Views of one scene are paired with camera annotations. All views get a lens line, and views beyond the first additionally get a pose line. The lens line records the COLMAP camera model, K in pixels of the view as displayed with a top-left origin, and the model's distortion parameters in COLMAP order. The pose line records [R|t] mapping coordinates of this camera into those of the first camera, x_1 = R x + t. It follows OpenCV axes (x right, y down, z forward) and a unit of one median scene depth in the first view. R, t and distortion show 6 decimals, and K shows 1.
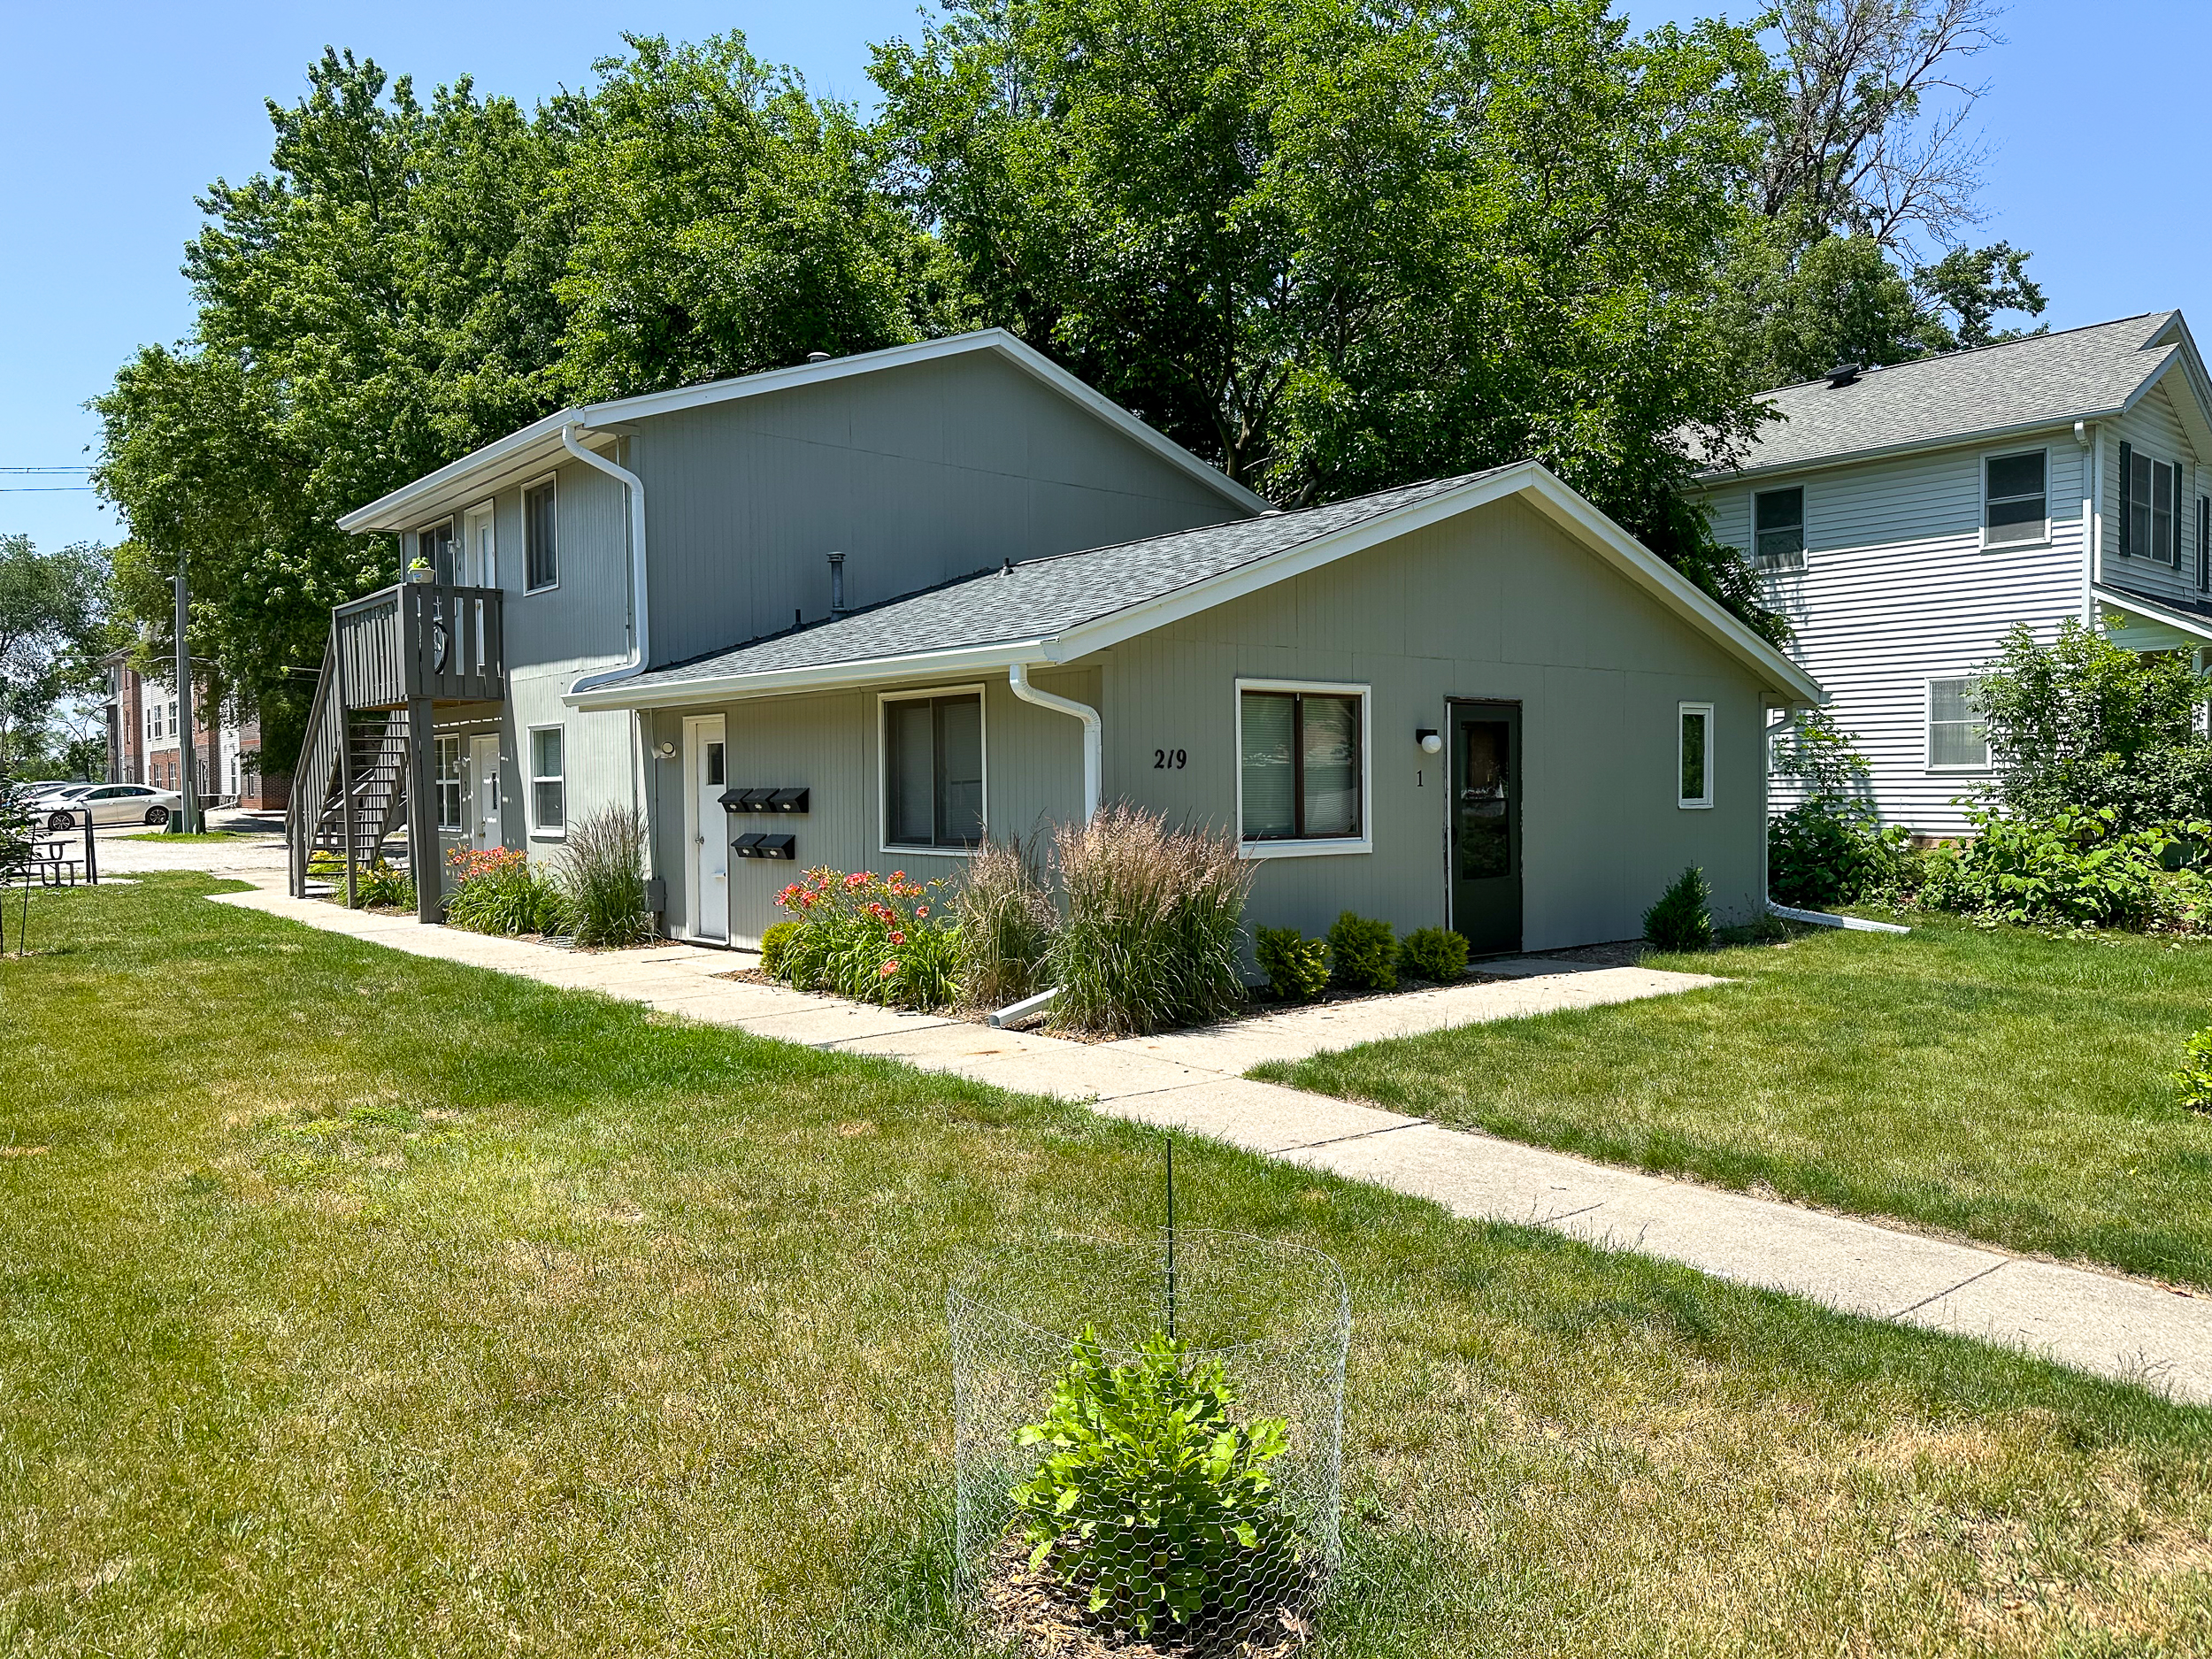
lens RADIAL K [[1575.2, 0, 1106.0], [0, 1575.2, 829.5], [0, 0, 1]] dist [-0.001184, -0.000602]
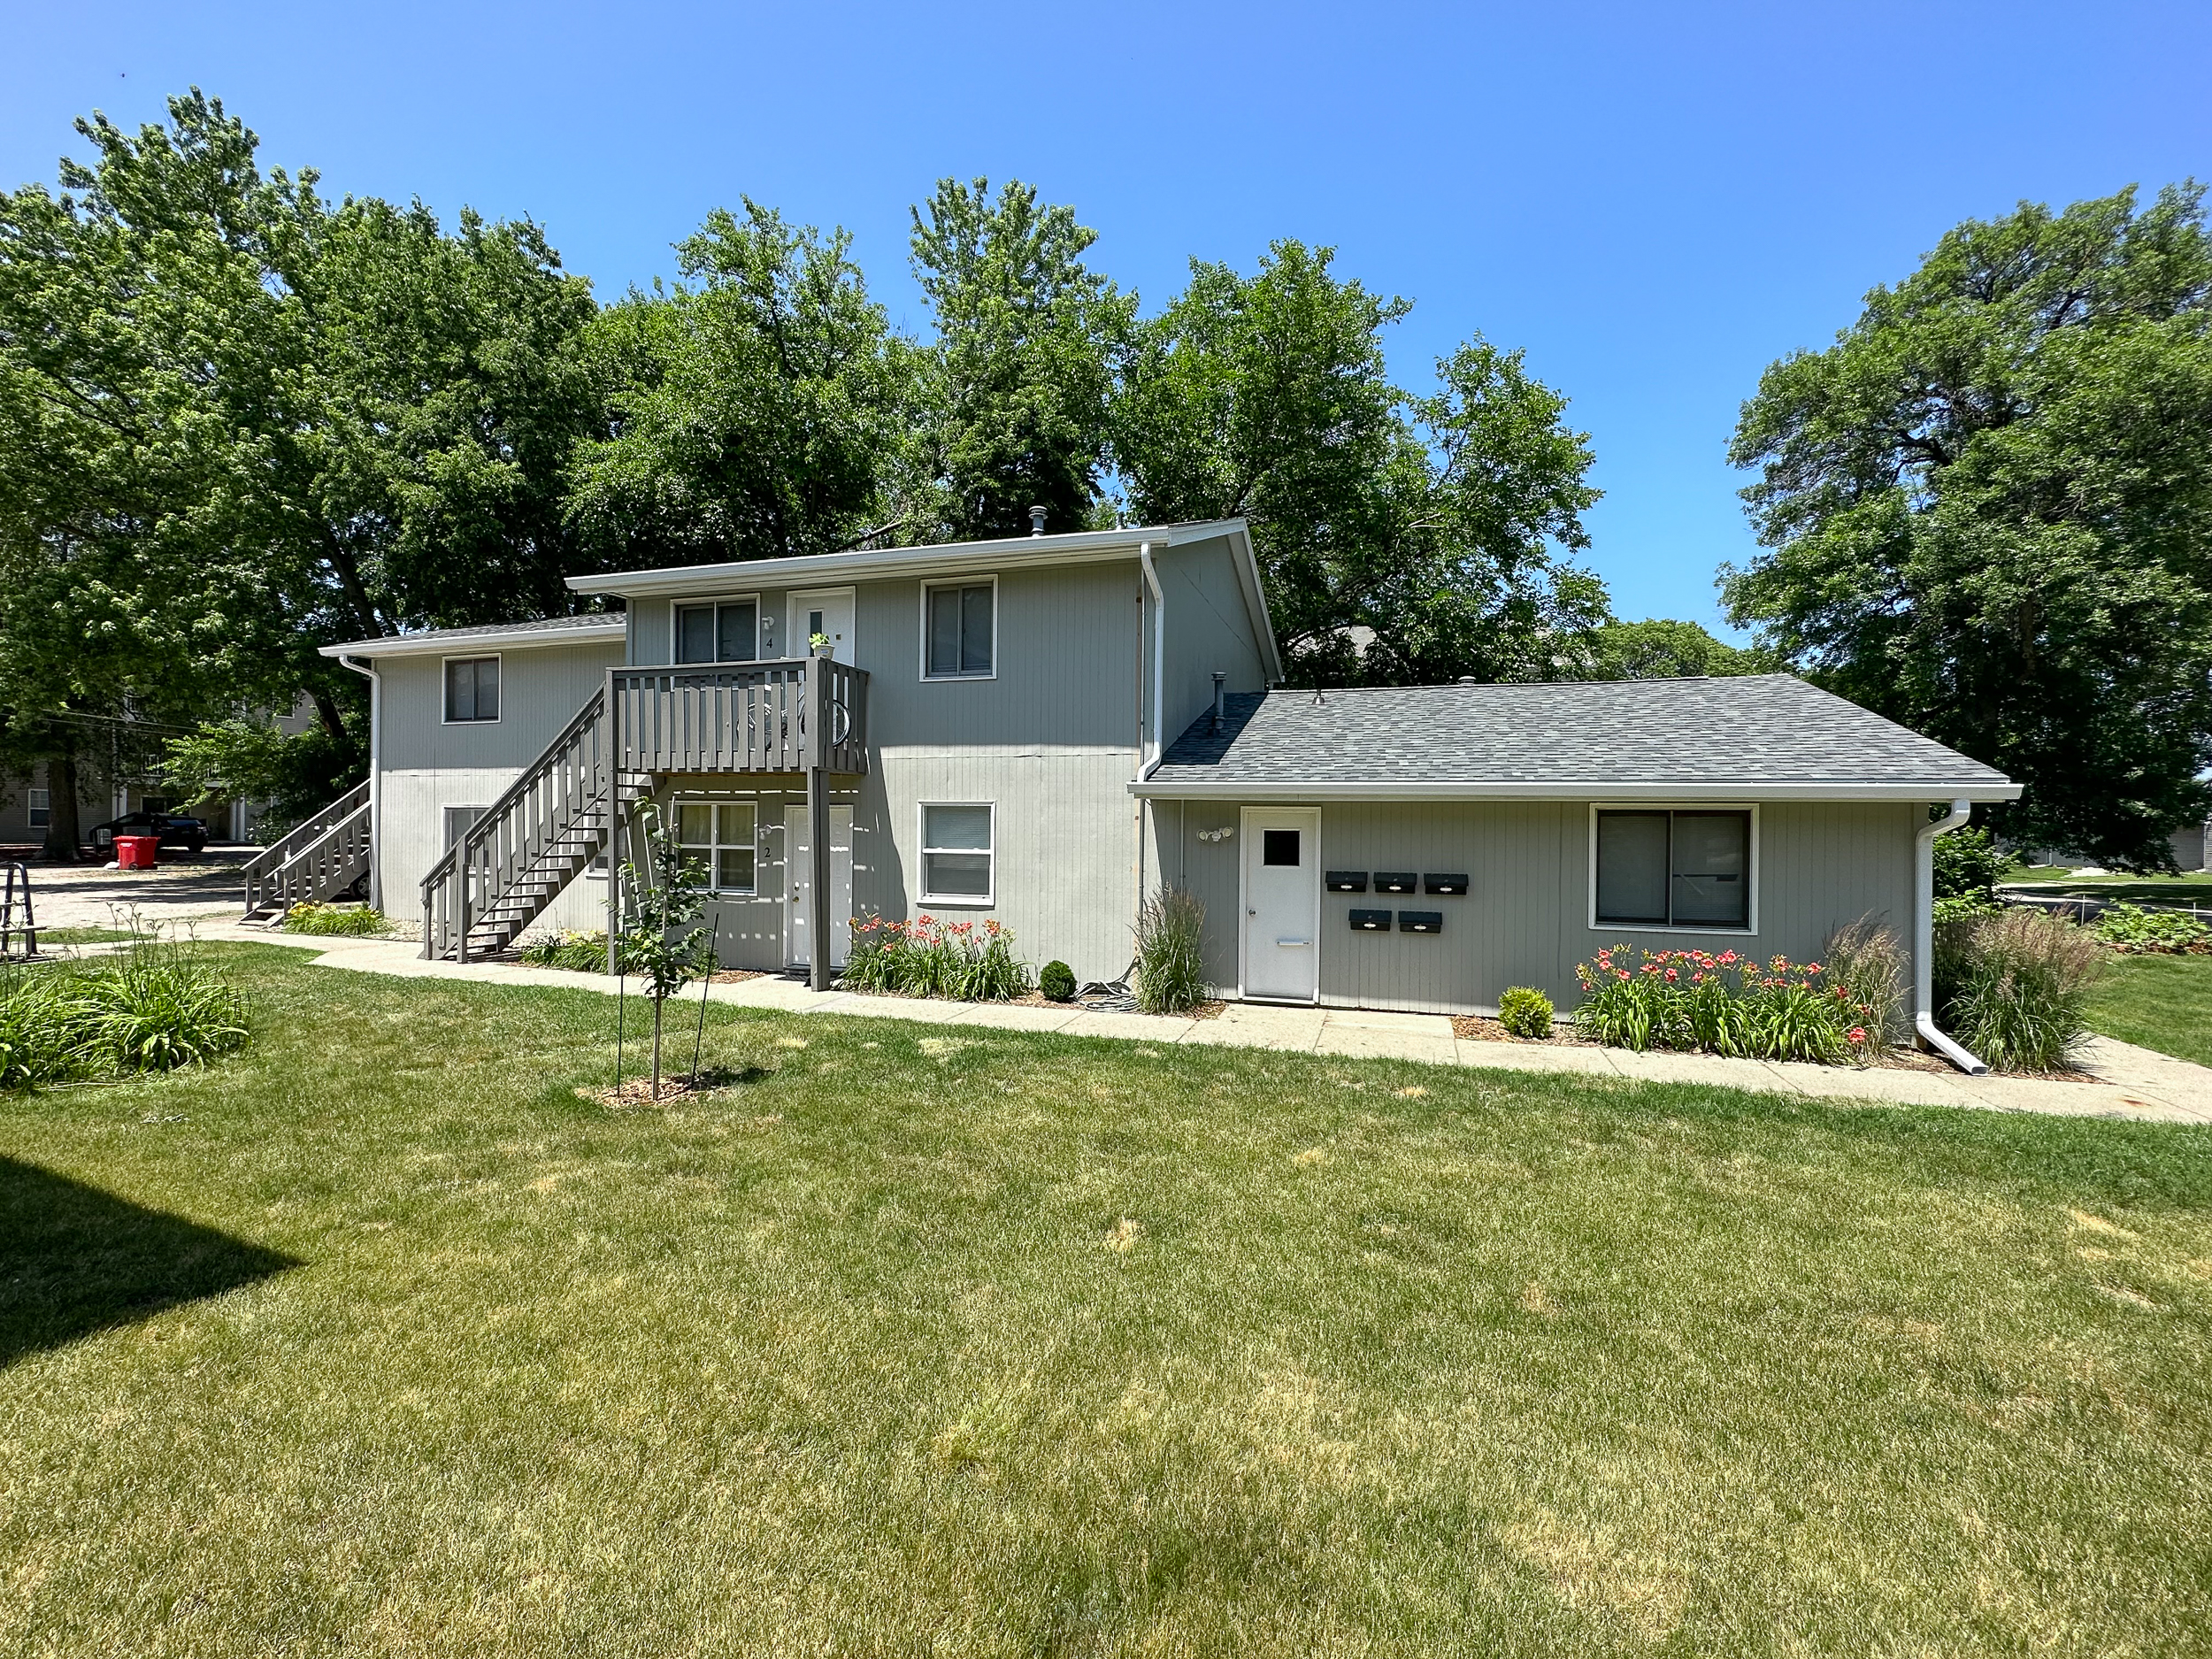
lens RADIAL K [[967.8, 0, 1106.0], [0, 967.8, 829.5], [0, 0, 1]] dist [-0.000118, 0.000089]
pose [[0.849539, 0.030025, 0.526671, -0.605443], [-0.008972, 0.999057, -0.042484, -0.019339], [-0.527450, 0.031366, 0.849007, 0.374396]]
